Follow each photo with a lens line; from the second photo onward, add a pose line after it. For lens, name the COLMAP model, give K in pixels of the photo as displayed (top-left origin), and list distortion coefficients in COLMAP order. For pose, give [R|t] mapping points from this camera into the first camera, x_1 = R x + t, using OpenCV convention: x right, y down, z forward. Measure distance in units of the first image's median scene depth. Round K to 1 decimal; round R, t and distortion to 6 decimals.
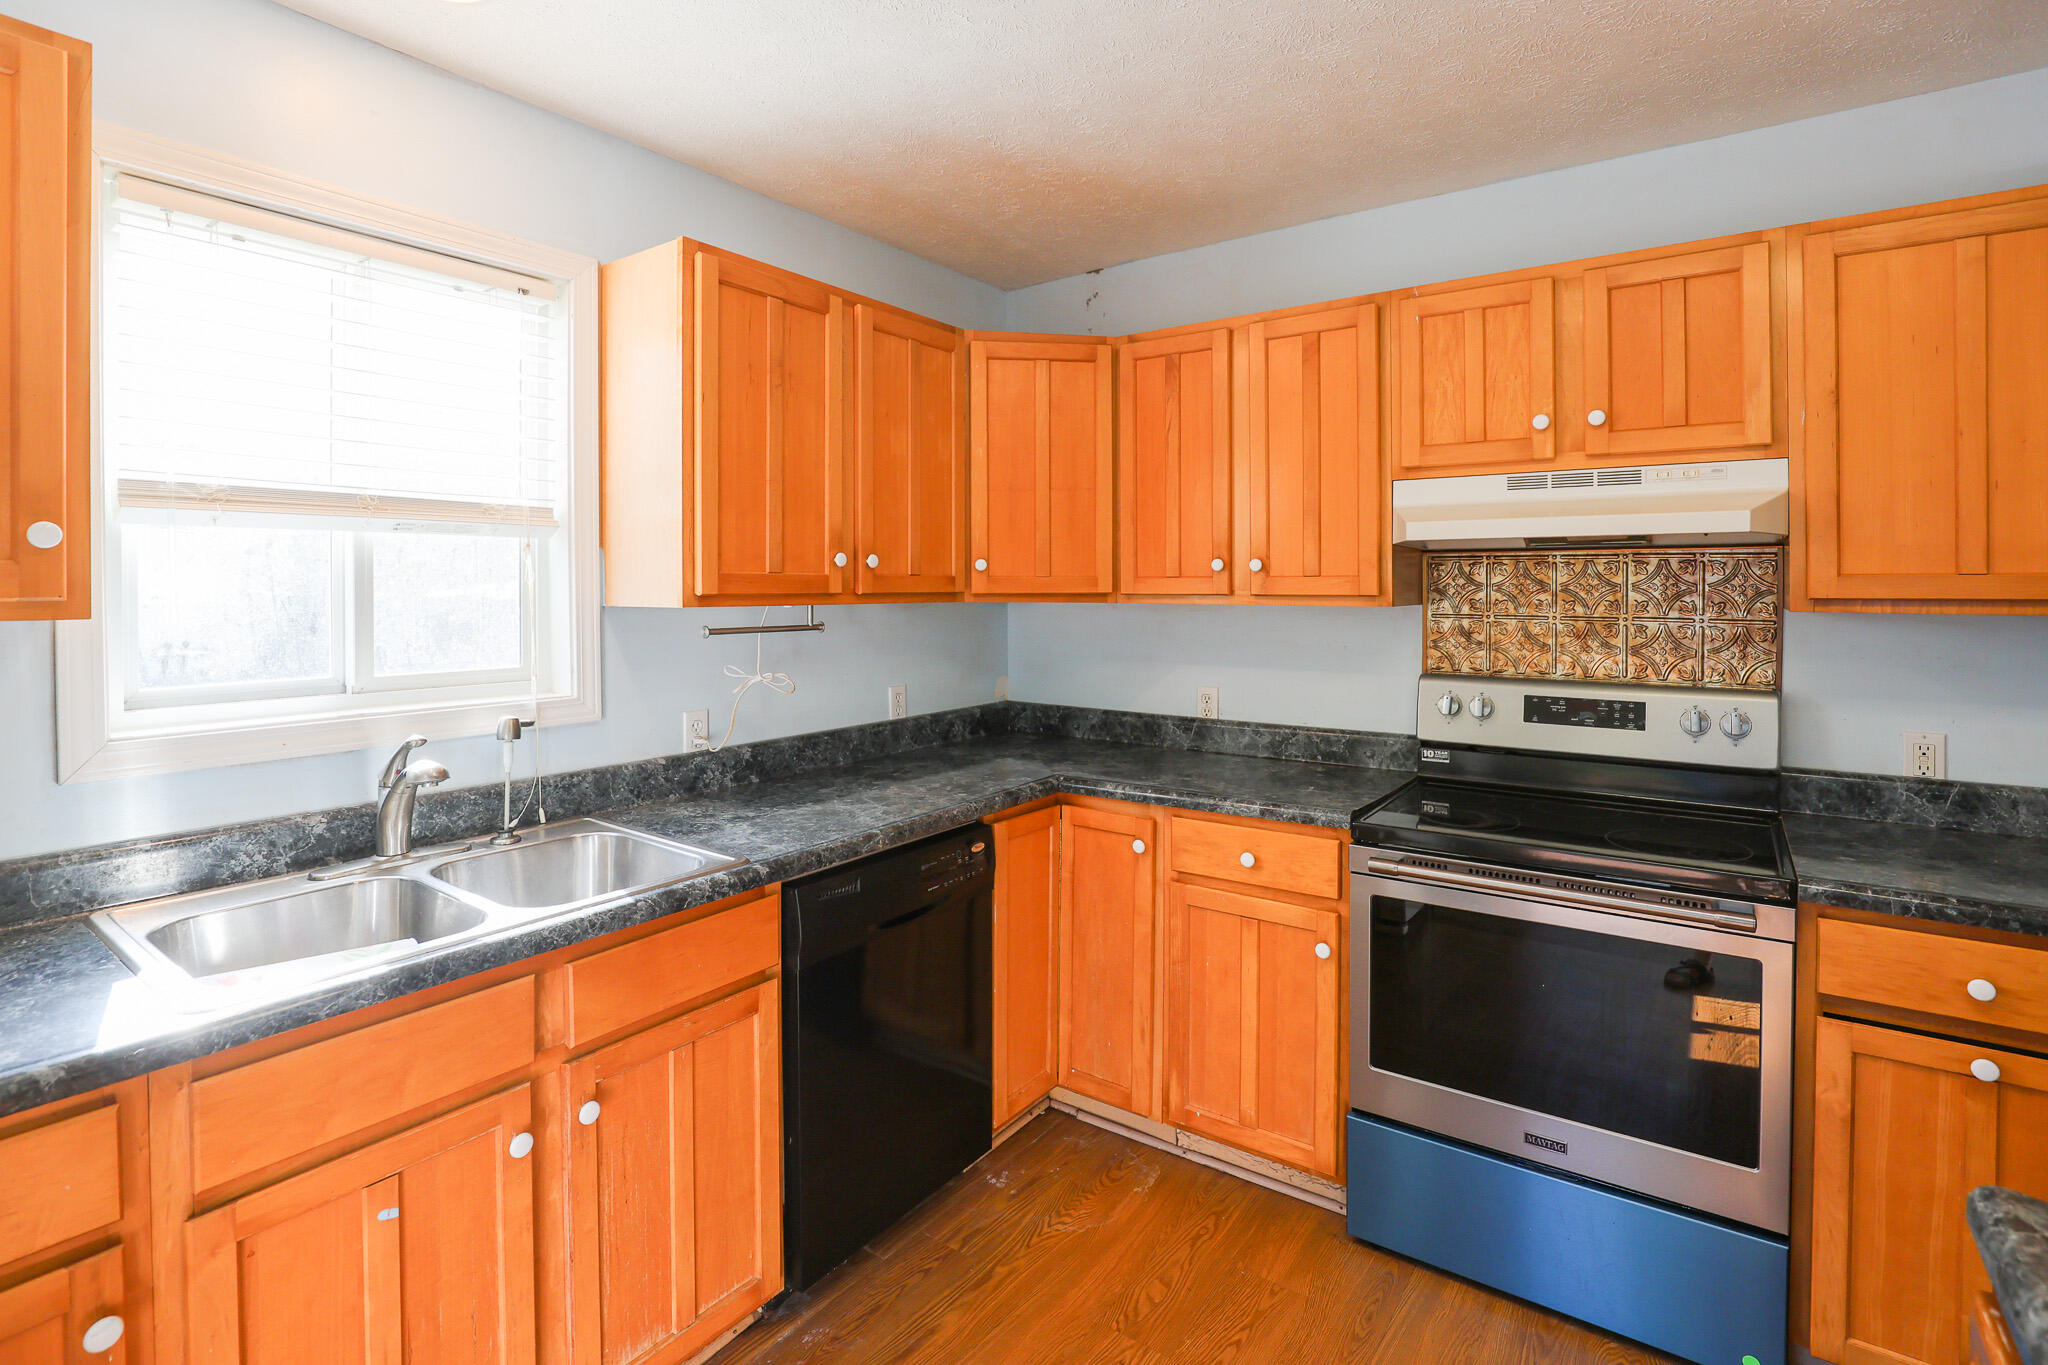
lens RADIAL K [[977.9, 0, 1019.9], [0, 977.9, 605.5], [0, 0, 1]] dist [-0.030666, 0.004943]
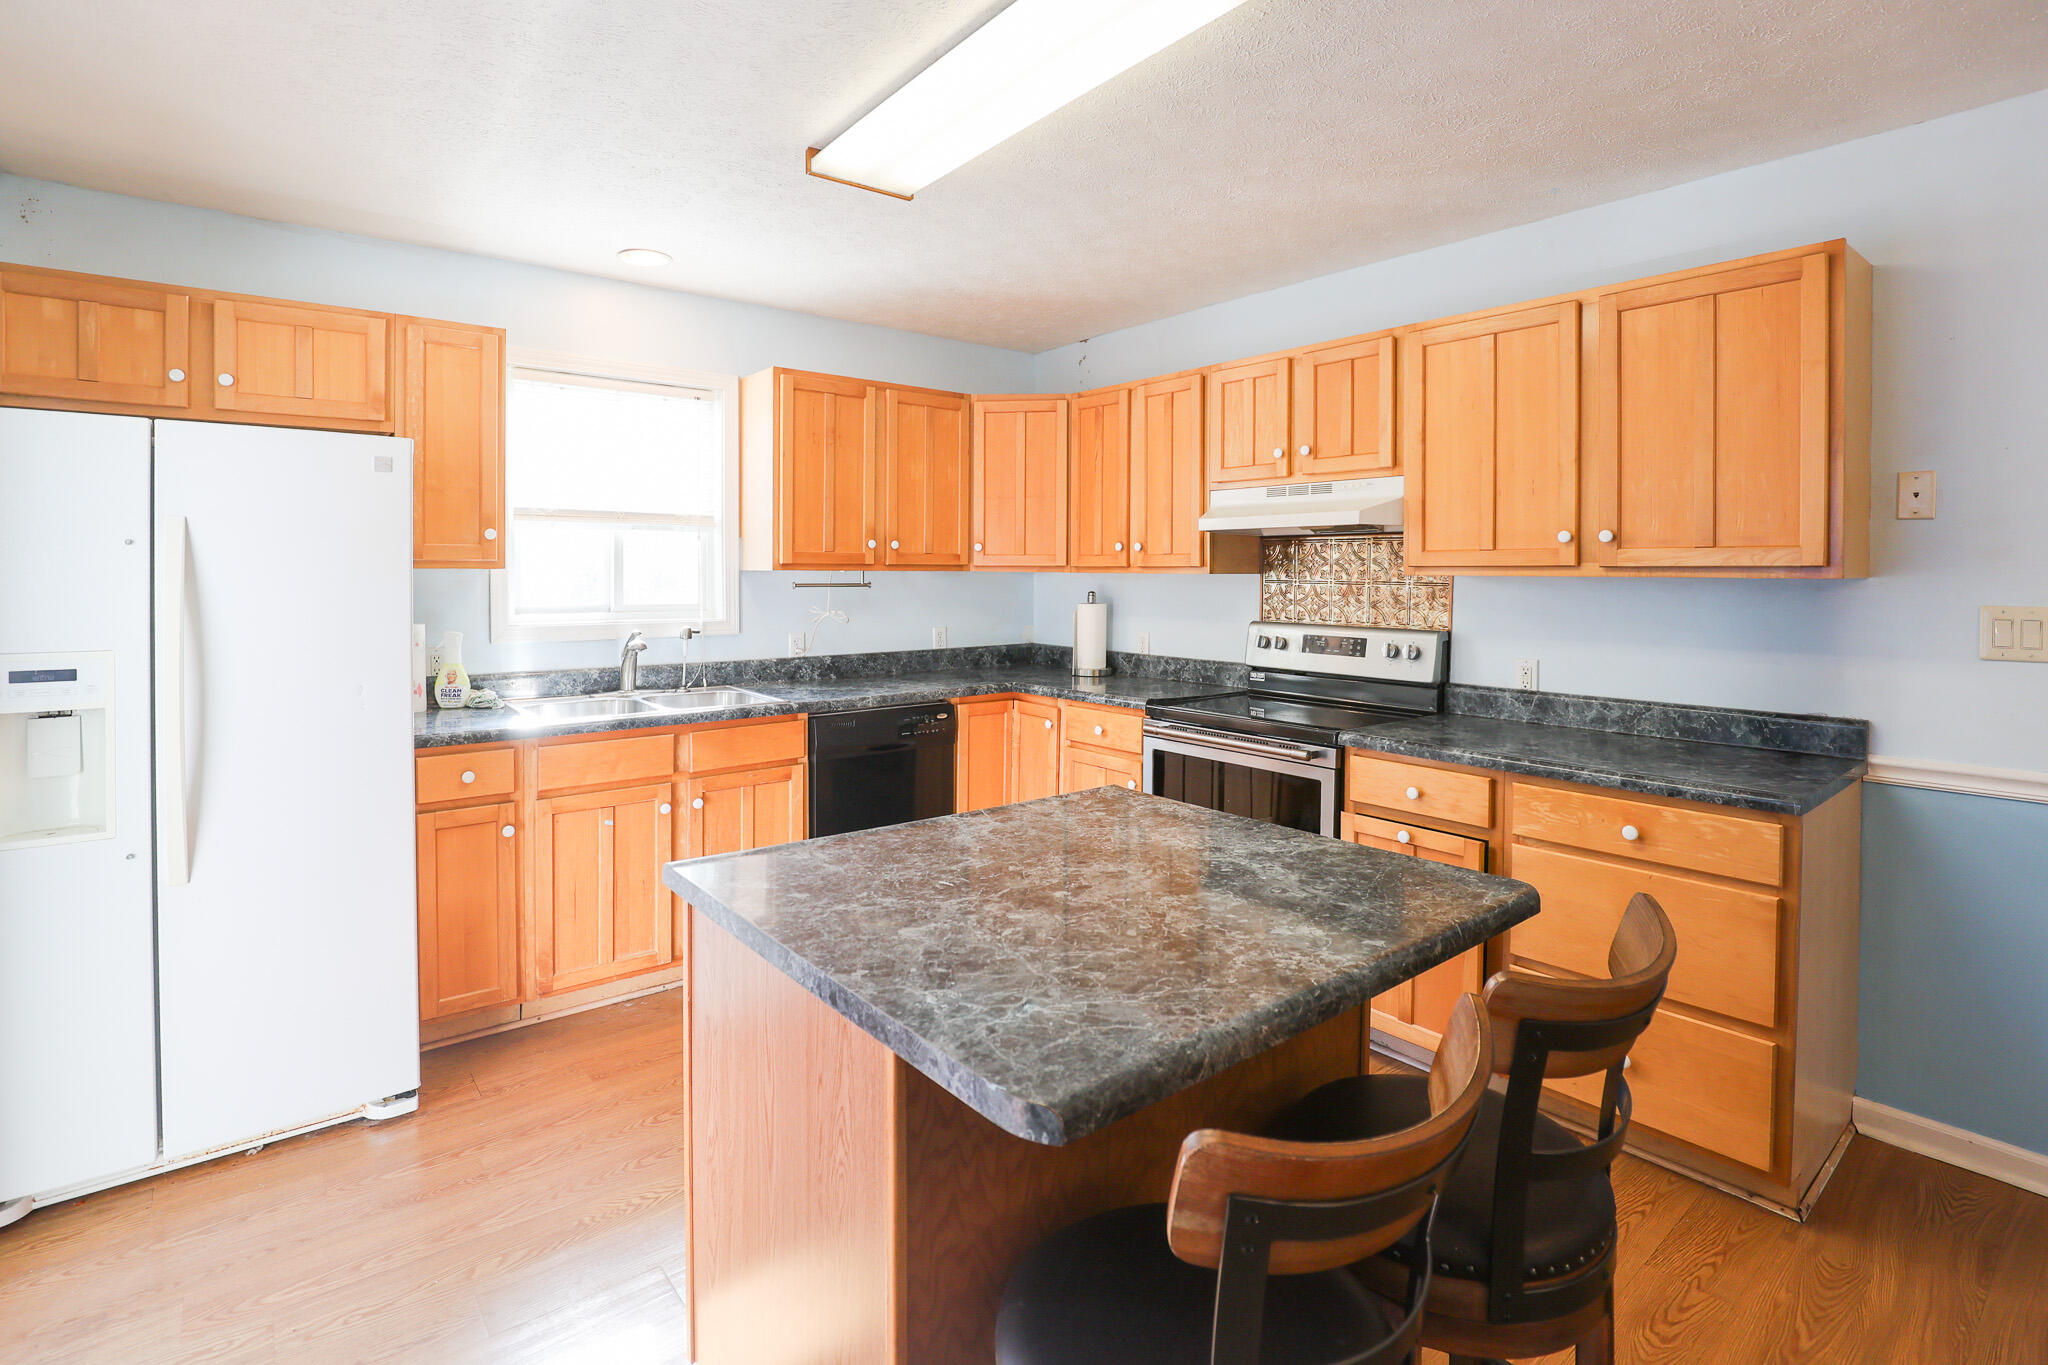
lens RADIAL K [[977.9, 0, 1019.9], [0, 977.9, 605.5], [0, 0, 1]] dist [-0.030666, 0.004943]
pose [[0.965029, 0.013762, -0.261783, 0.523724], [-0.010219, 0.999837, 0.014890, 0.032784], [0.261945, -0.011694, 0.965012, -0.580754]]
